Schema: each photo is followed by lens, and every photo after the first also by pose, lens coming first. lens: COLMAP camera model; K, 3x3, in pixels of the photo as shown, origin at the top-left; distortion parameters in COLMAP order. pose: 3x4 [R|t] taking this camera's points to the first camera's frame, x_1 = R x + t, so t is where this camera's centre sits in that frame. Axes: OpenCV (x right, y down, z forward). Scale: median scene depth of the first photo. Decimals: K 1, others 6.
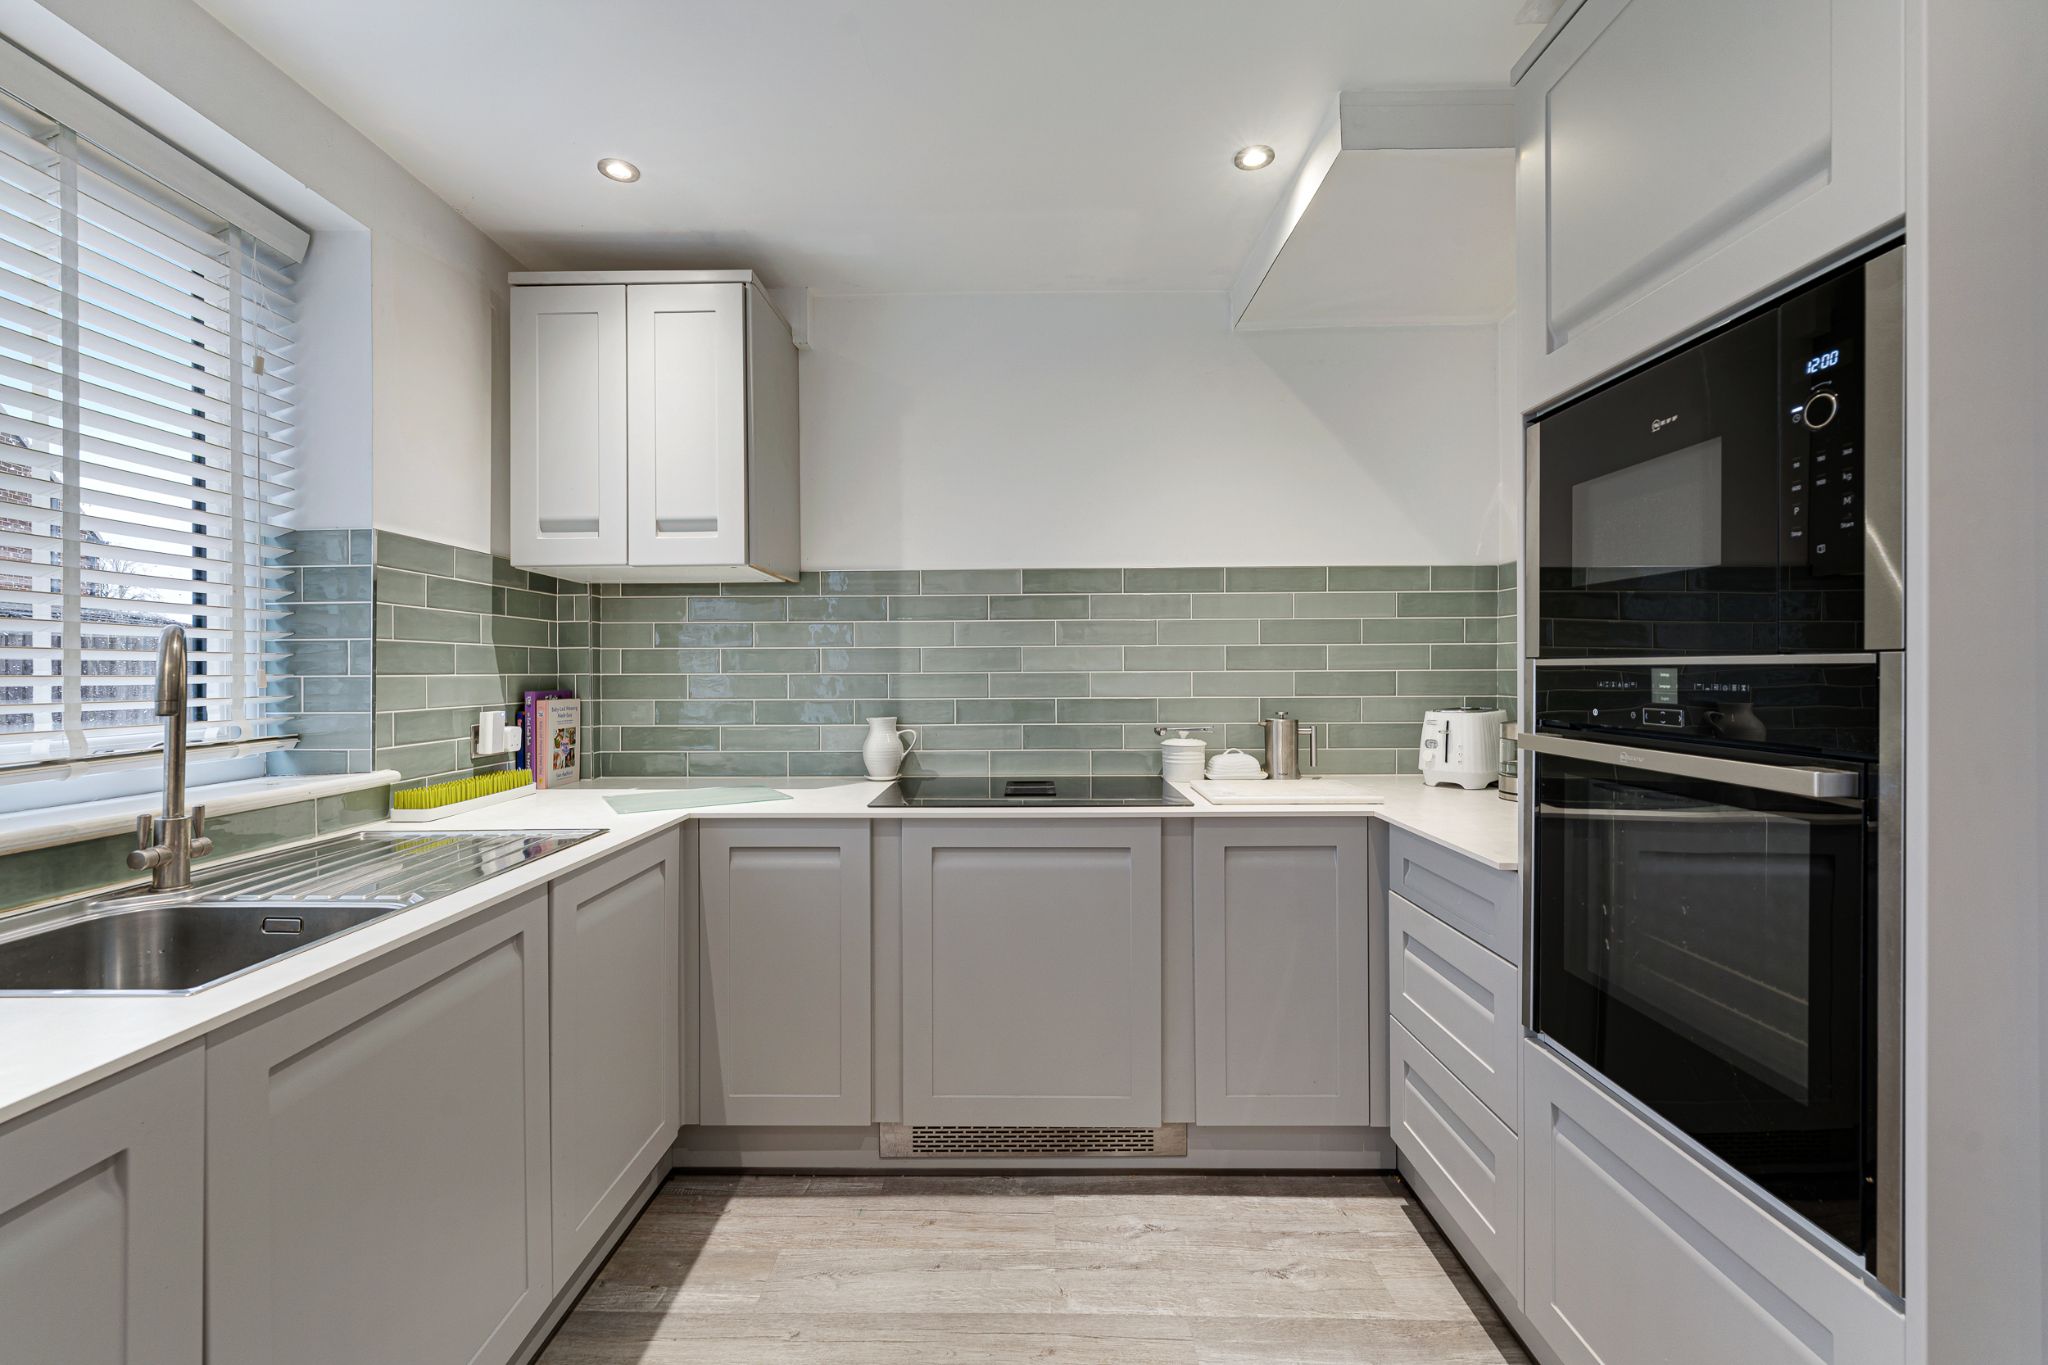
lens RADIAL K [[839.6, 0, 1017.4], [0, 839.6, 672.7], [0, 0, 1]] dist [-0.000233, -0.000437]
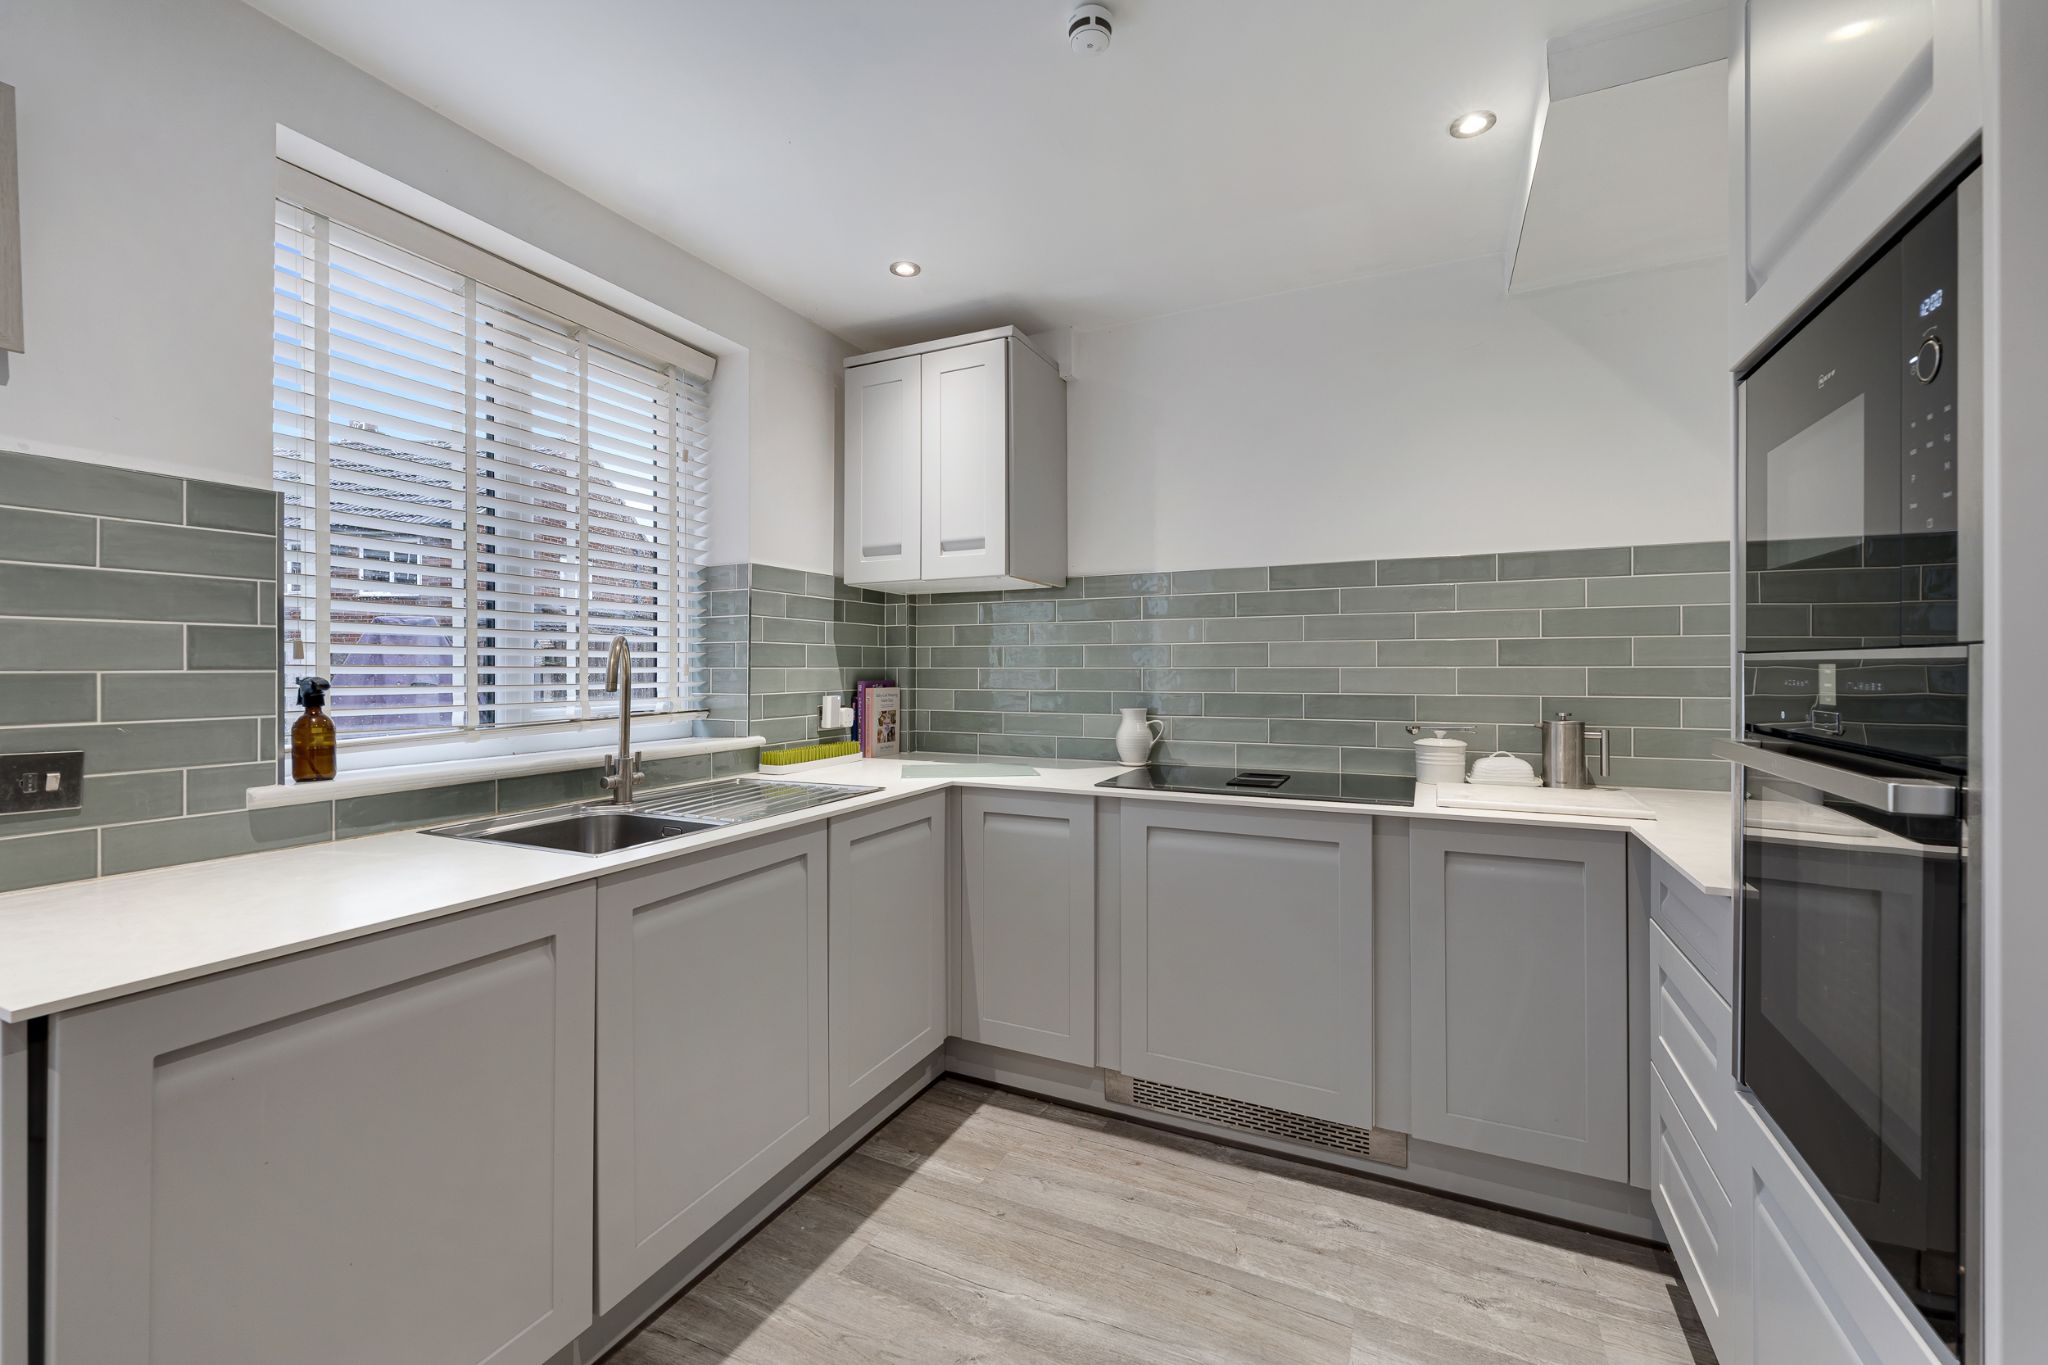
lens RADIAL K [[841.4, 0, 1016.0], [0, 841.4, 665.5], [0, 0, 1]] dist [-0.000367, -0.000470]
pose [[0.905022, 0.002386, -0.425357, 0.212527], [-0.003705, 0.999991, -0.002275, 0.000745], [0.425348, 0.003635, 0.905023, -0.071870]]
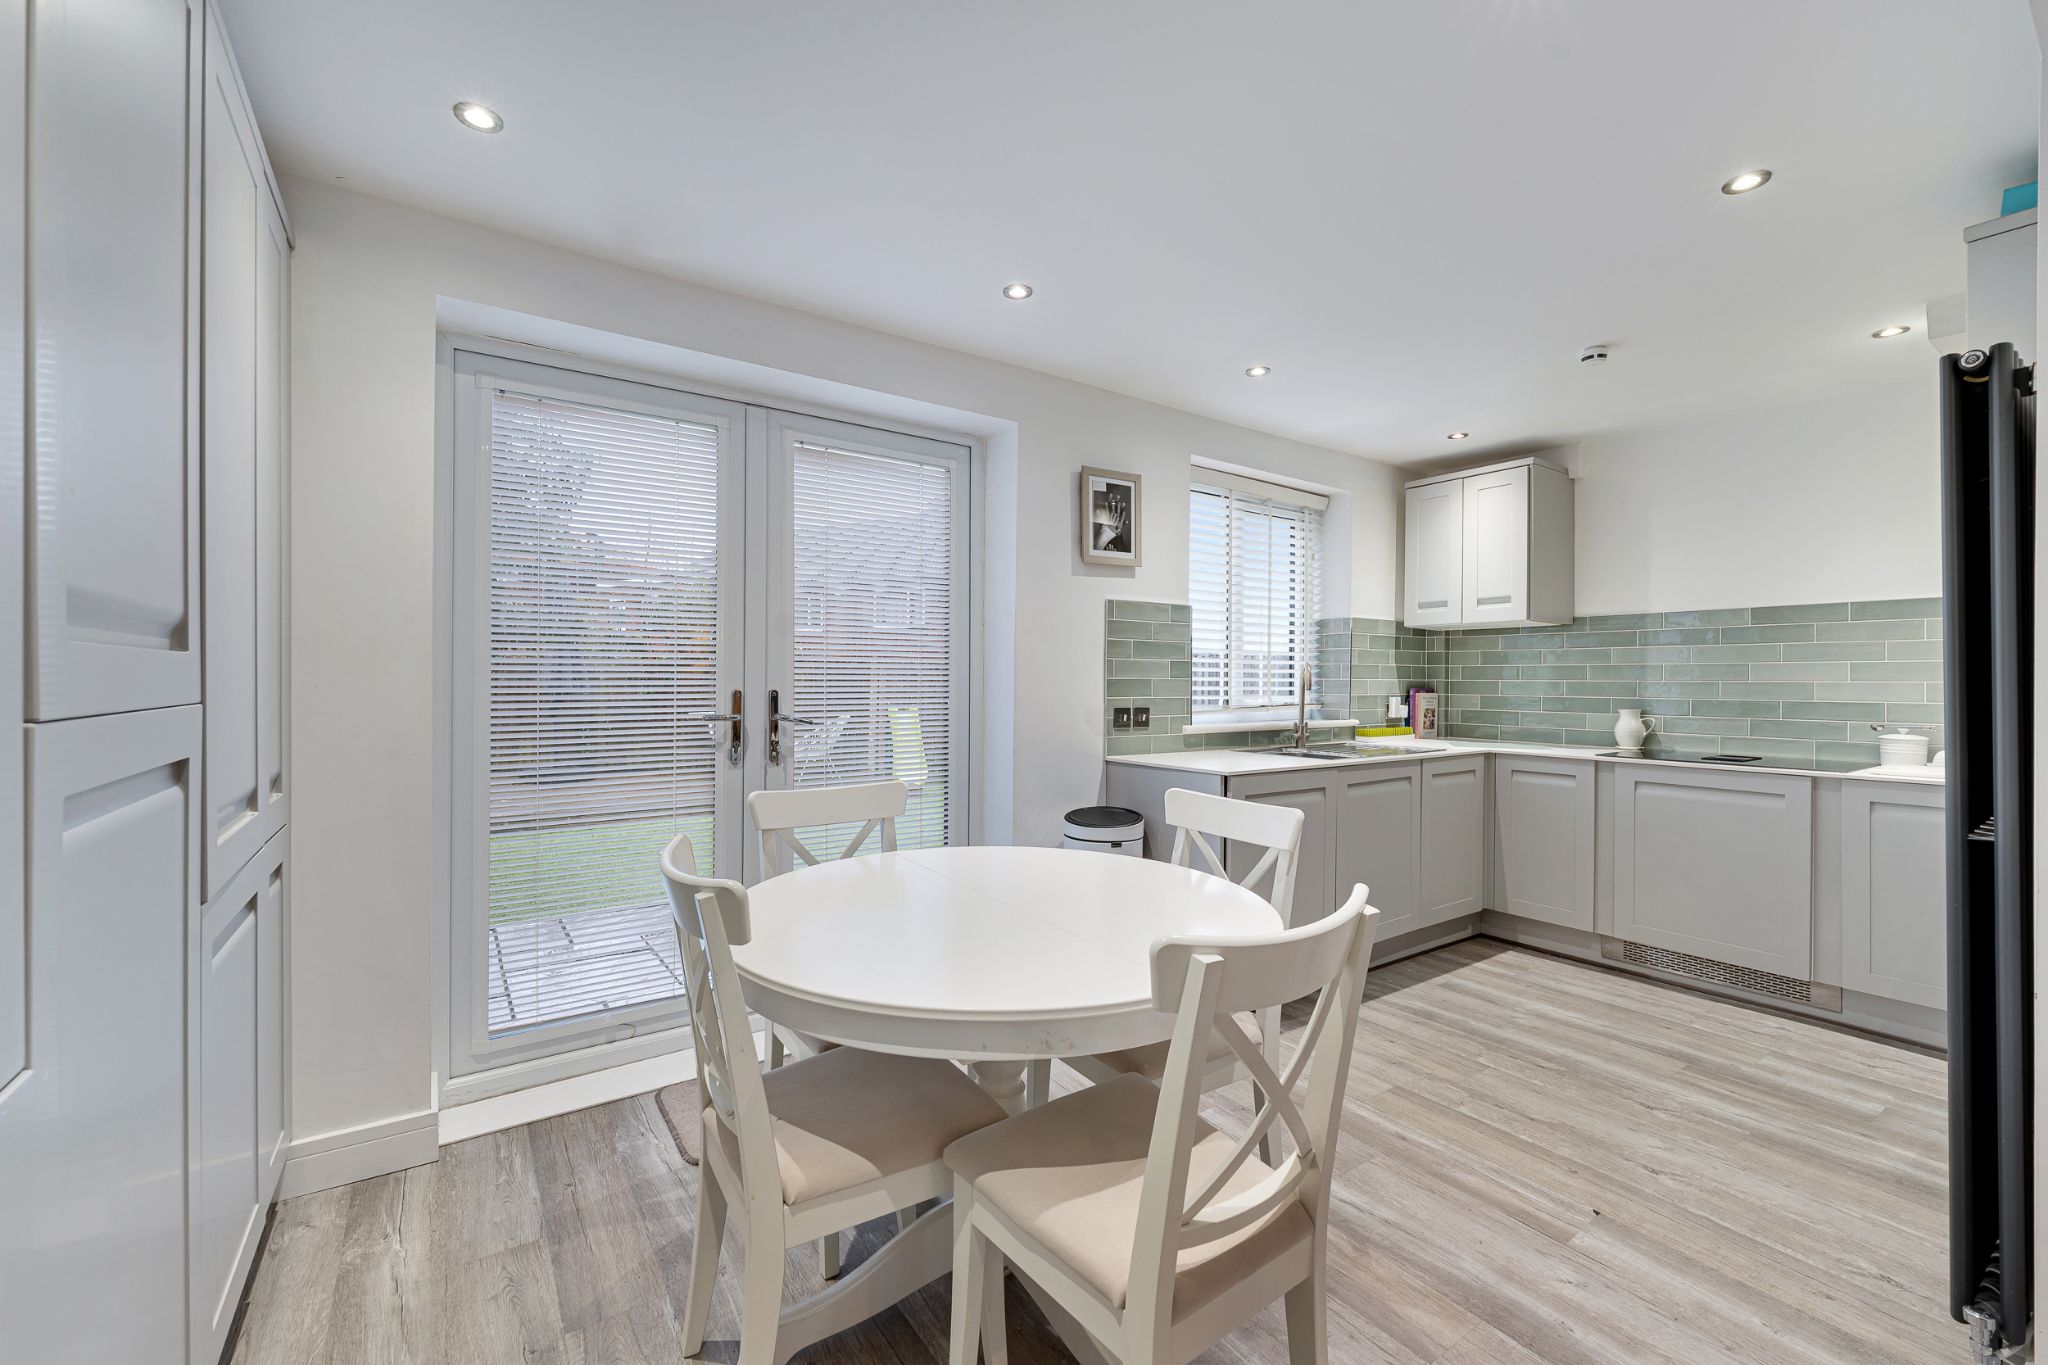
lens RADIAL K [[833.6, 0, 1017.3], [0, 833.6, 679.8], [0, 0, 1]] dist [0.000625, -0.002909]
pose [[0.574742, 0.008279, -0.818293, 0.575302], [-0.010711, 0.999939, 0.002593, 0.008563], [0.818265, 0.007274, 0.574795, -1.042283]]
